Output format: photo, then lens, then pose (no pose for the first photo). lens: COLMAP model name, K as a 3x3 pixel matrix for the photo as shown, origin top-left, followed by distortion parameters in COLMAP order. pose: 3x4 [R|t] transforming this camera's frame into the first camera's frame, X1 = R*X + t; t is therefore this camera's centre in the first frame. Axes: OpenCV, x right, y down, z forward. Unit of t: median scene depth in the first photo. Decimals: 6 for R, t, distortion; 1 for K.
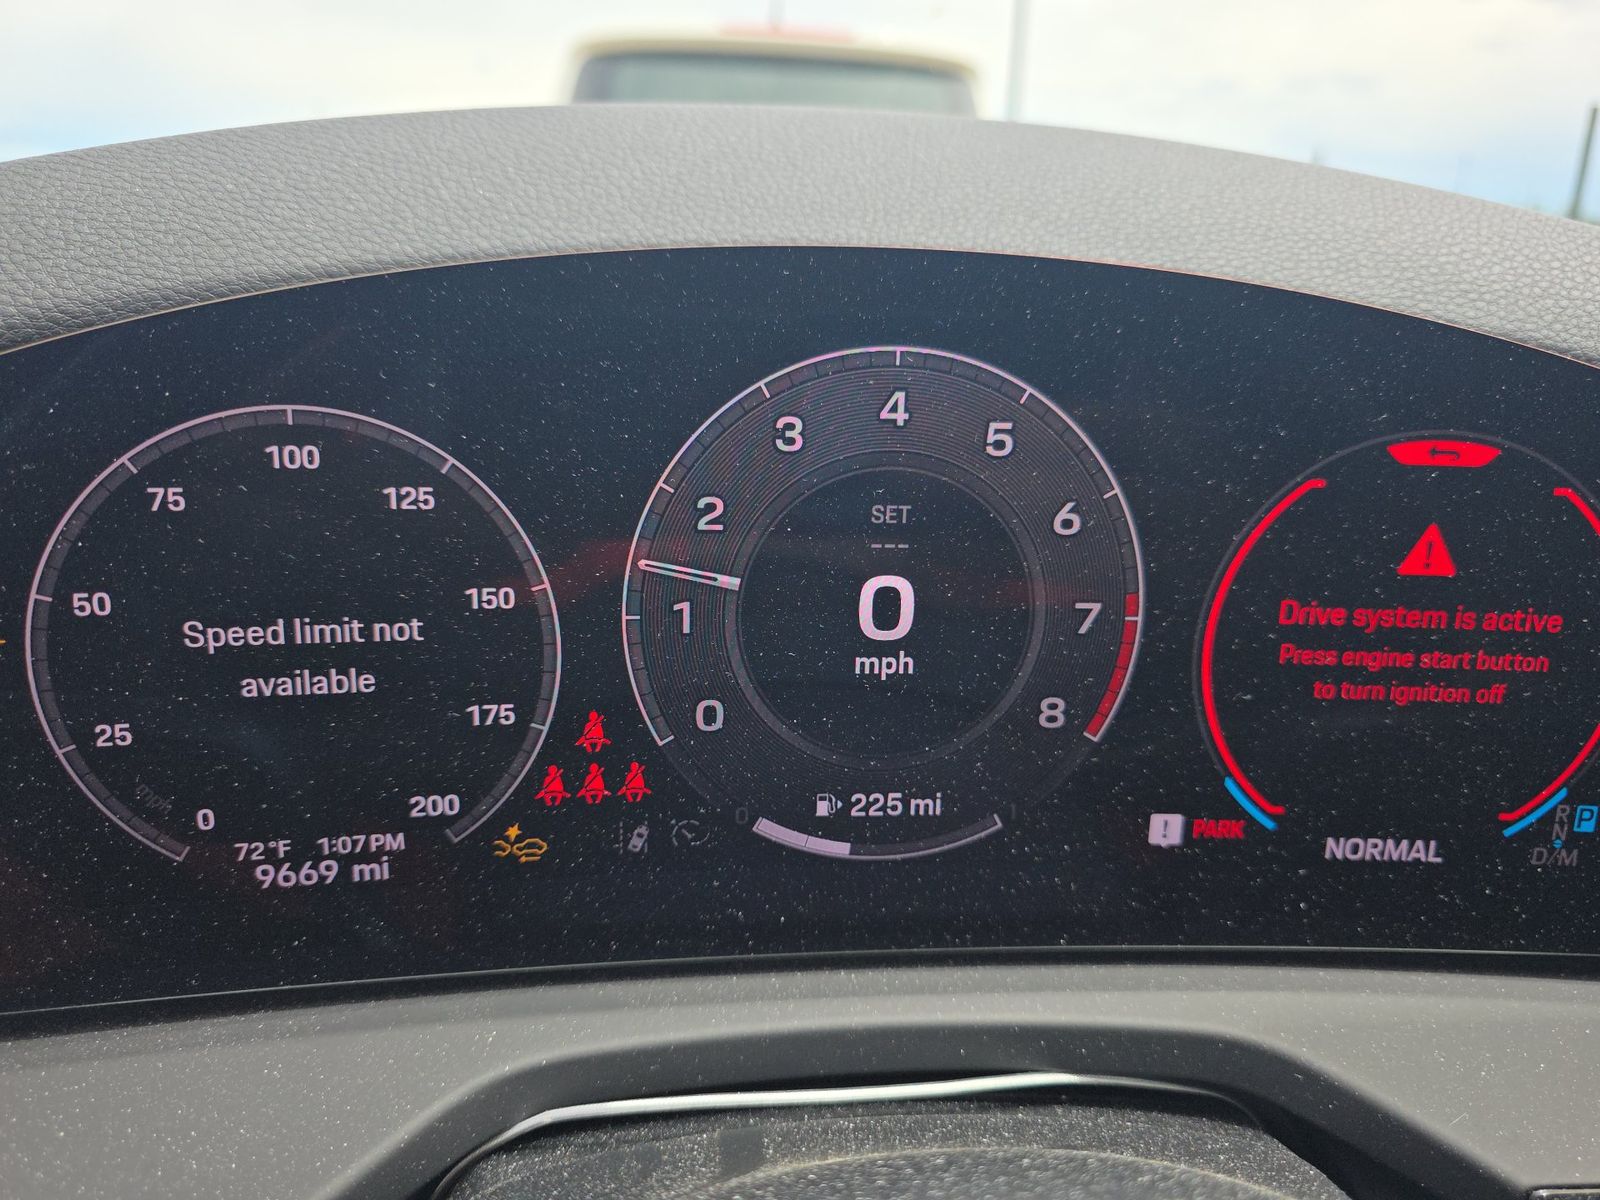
lens RADIAL K [[1110.8, 0, 803.8], [0, 1110.8, 599.0], [0, 0, 1]] dist [-0.002988, -0.007292]
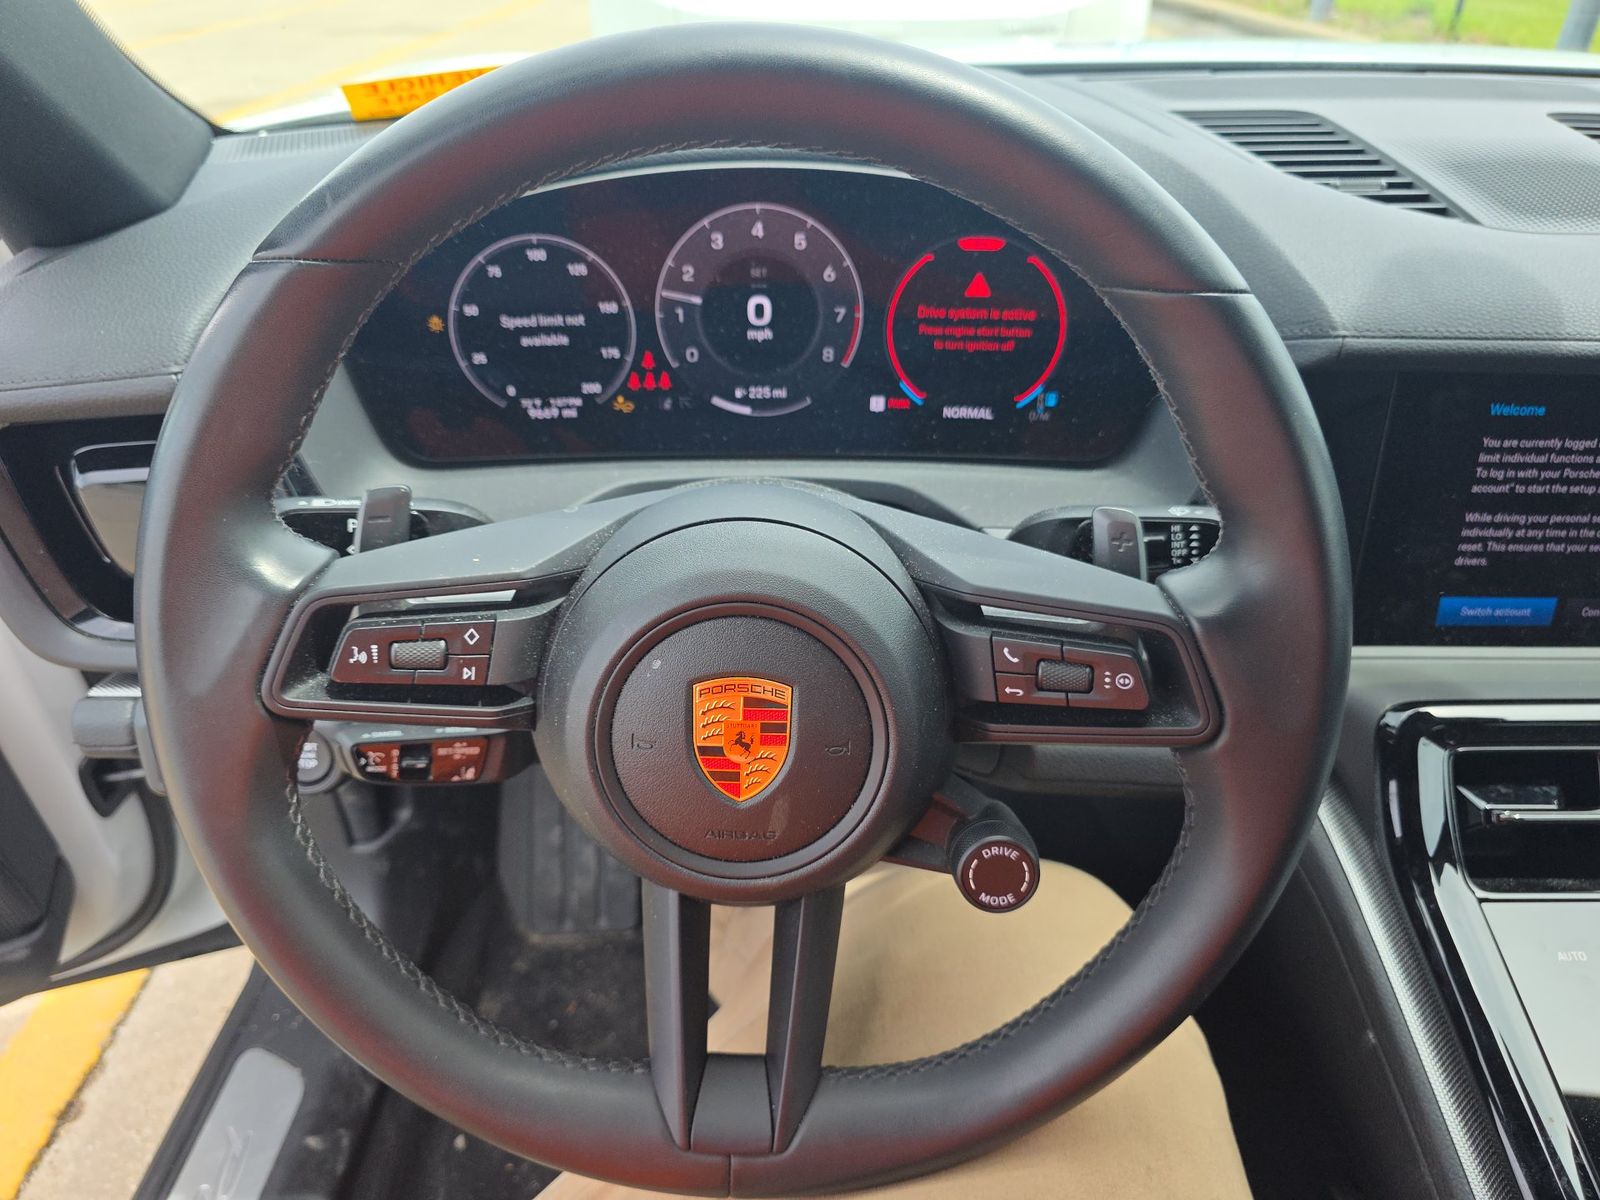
lens RADIAL K [[1110.8, 0, 803.8], [0, 1110.8, 599.0], [0, 0, 1]] dist [-0.002988, -0.007292]
pose [[0.990725, 0.022815, -0.133951, 0.533093], [0.003418, 0.981307, 0.192419, 0.166090], [0.135837, -0.191092, 0.972128, -1.593029]]
